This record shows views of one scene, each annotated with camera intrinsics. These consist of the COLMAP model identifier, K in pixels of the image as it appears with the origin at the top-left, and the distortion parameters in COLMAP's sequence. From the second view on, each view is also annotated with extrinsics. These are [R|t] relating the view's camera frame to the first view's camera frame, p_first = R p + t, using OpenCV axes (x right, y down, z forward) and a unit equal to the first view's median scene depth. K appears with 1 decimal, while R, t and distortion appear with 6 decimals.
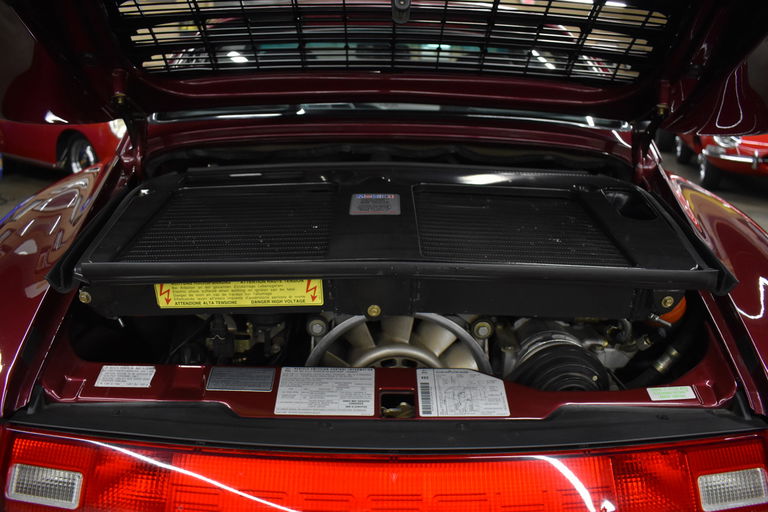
lens RADIAL K [[615.0, 0, 384.0], [0, 615.0, 256.0], [0, 0, 1]] dist [-0.084944, -0.002166]
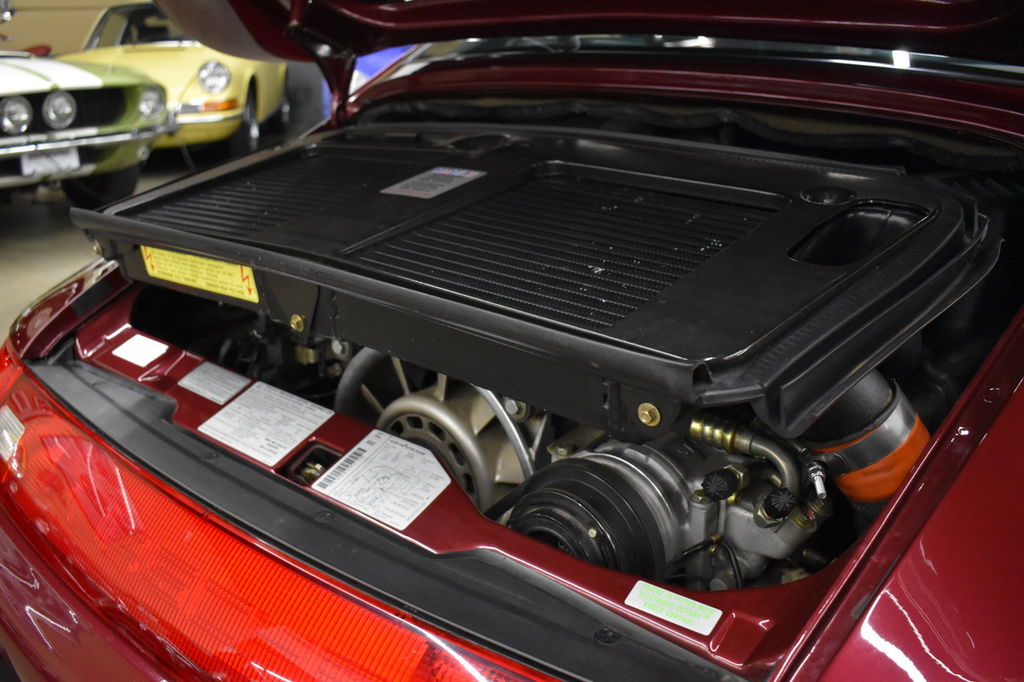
lens RADIAL K [[937.8, 0, 512.0], [0, 937.8, 341.0], [0, 0, 1]] dist [-0.073029, -0.002884]
pose [[0.746217, 0.193882, -0.636844, 0.727467], [-0.165783, 0.980632, 0.104289, -0.036346], [0.644730, 0.027756, 0.763906, 0.293824]]
